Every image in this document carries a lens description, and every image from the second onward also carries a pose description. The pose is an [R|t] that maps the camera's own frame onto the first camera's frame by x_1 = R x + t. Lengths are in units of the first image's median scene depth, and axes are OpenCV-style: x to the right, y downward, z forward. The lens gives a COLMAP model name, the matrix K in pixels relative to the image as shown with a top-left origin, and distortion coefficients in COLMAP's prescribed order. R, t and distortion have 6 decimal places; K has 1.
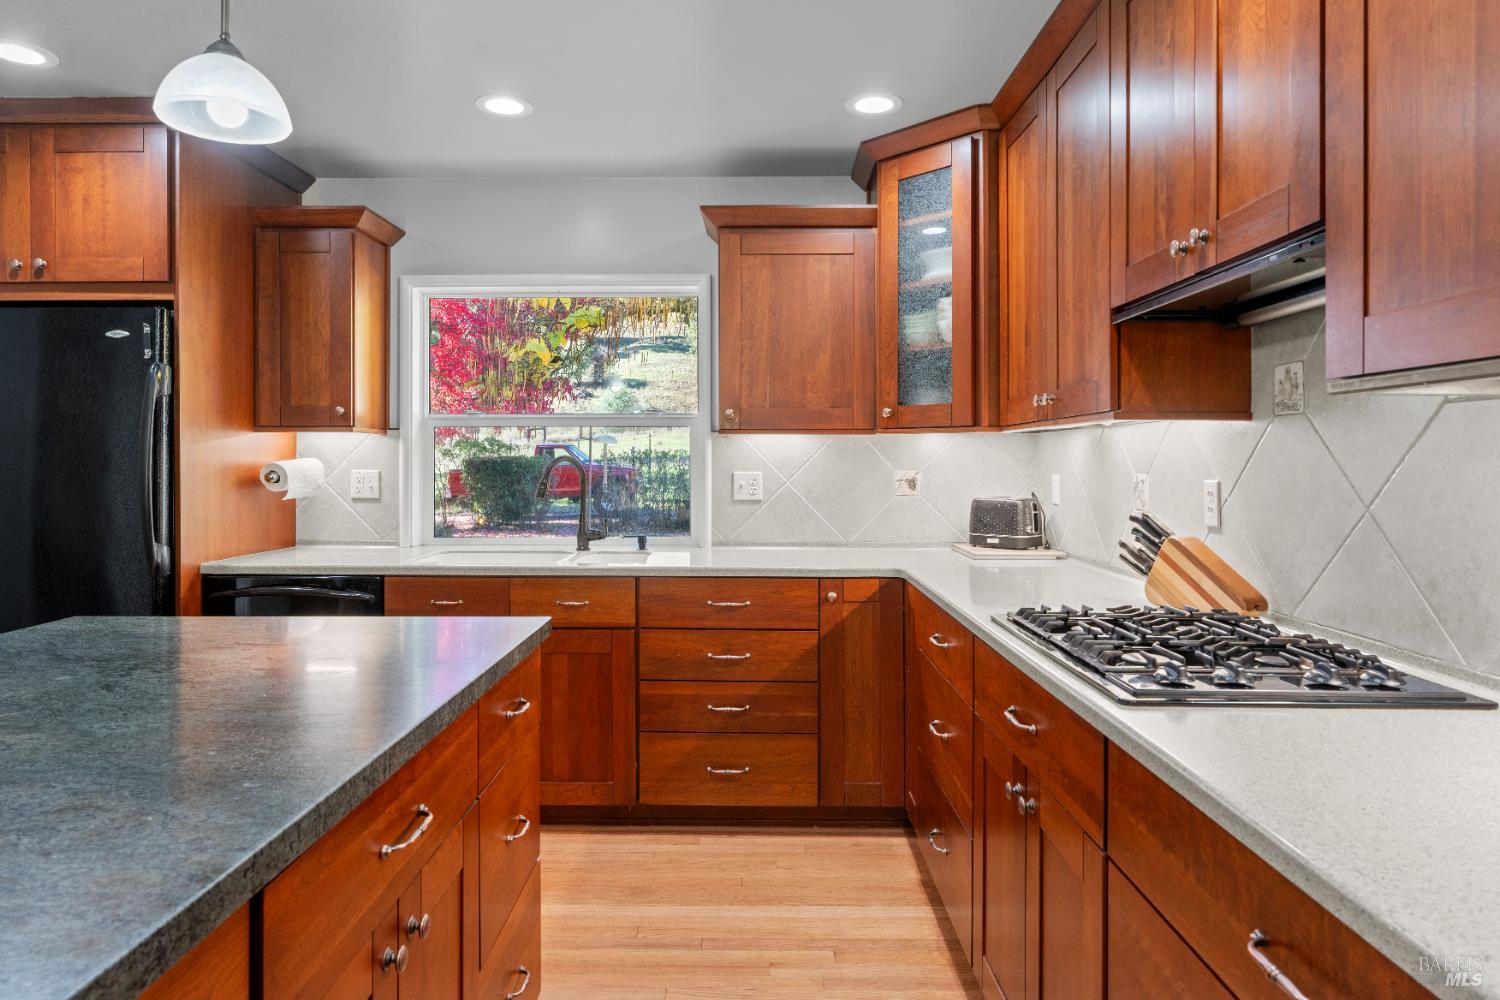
lens RADIAL K [[898.3, 0, 741.3], [0, 898.3, 459.9], [0, 0, 1]] dist [-0.003218, -0.000758]
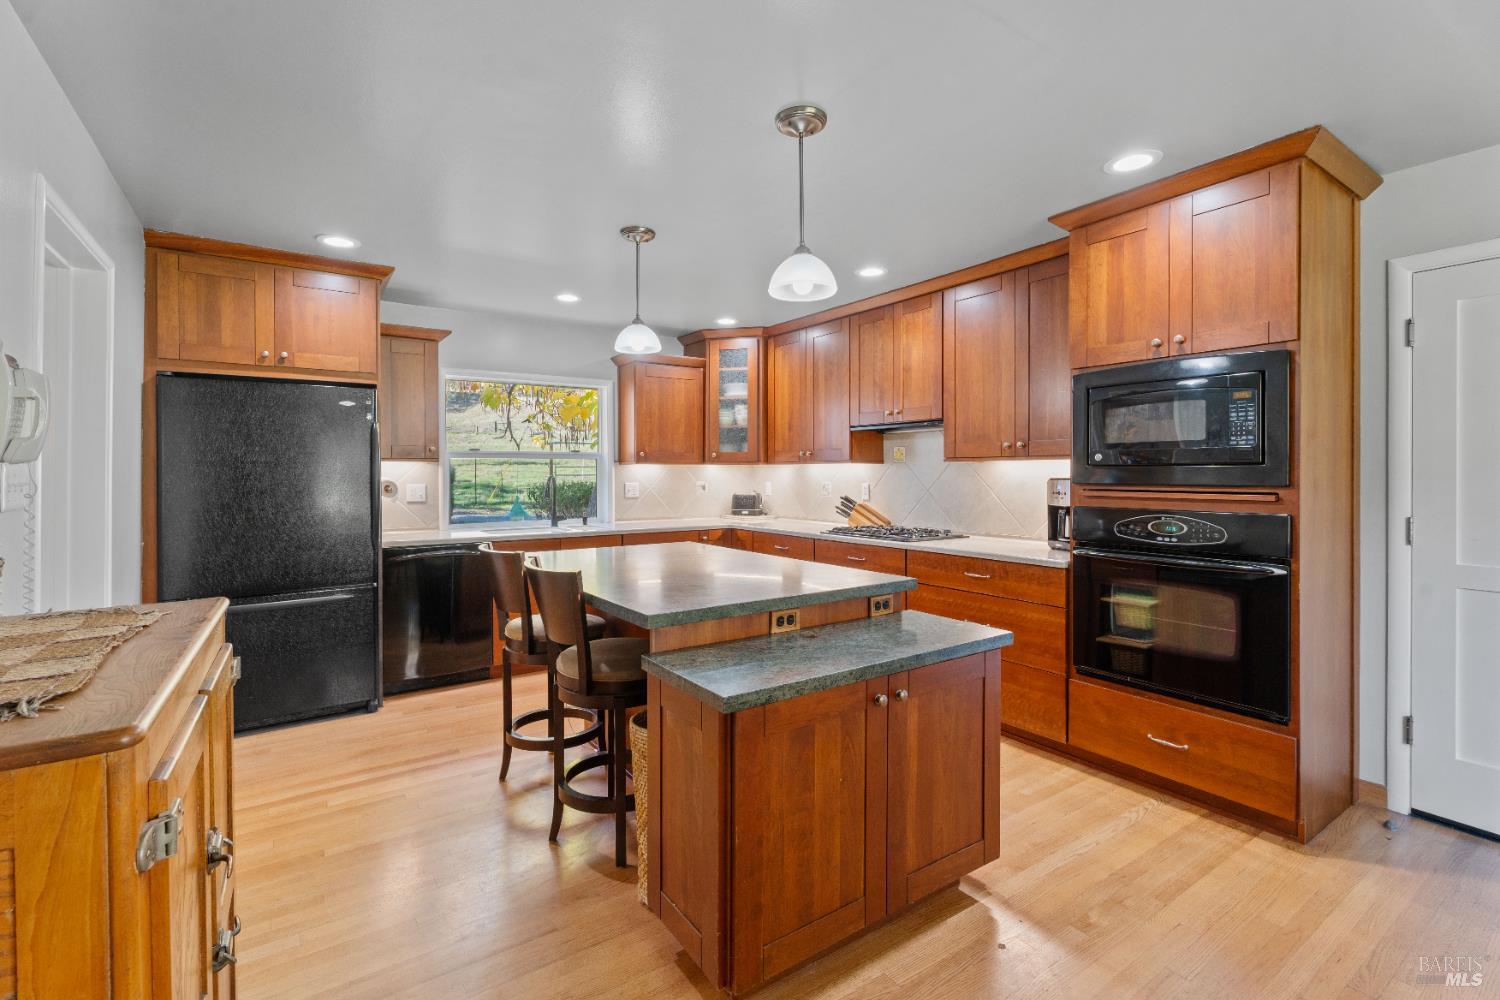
lens RADIAL K [[668.6, 0, 740.0], [0, 668.6, 479.7], [0, 0, 1]] dist [-0.000737, 0.001128]
pose [[0.824062, -0.008714, 0.566432, -0.737966], [0.002993, 0.999935, 0.011029, -0.010671], [-0.566491, -0.007393, 0.824035, -0.396540]]
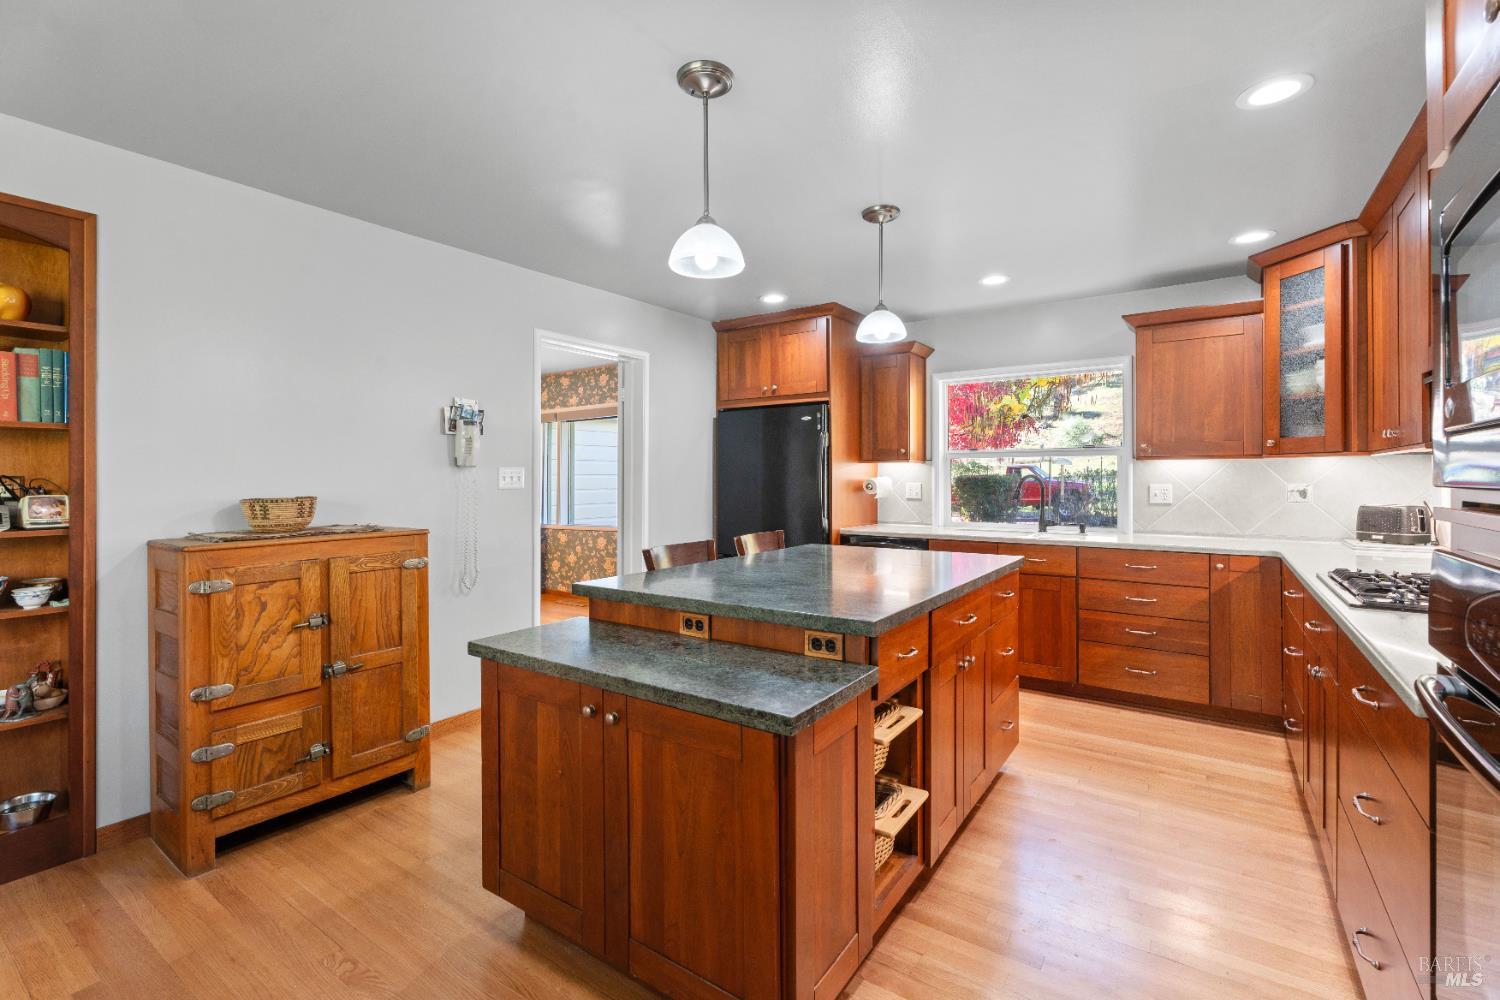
lens RADIAL K [[668.6, 0, 747.6], [0, 668.6, 479.1], [0, 0, 1]] dist [-0.000737, 0.001128]
pose [[0.829423, -0.001786, -0.558618, 0.068423], [0.003038, 0.999995, 0.001315, 0.000951], [0.558612, -0.002787, 0.829424, -0.363418]]
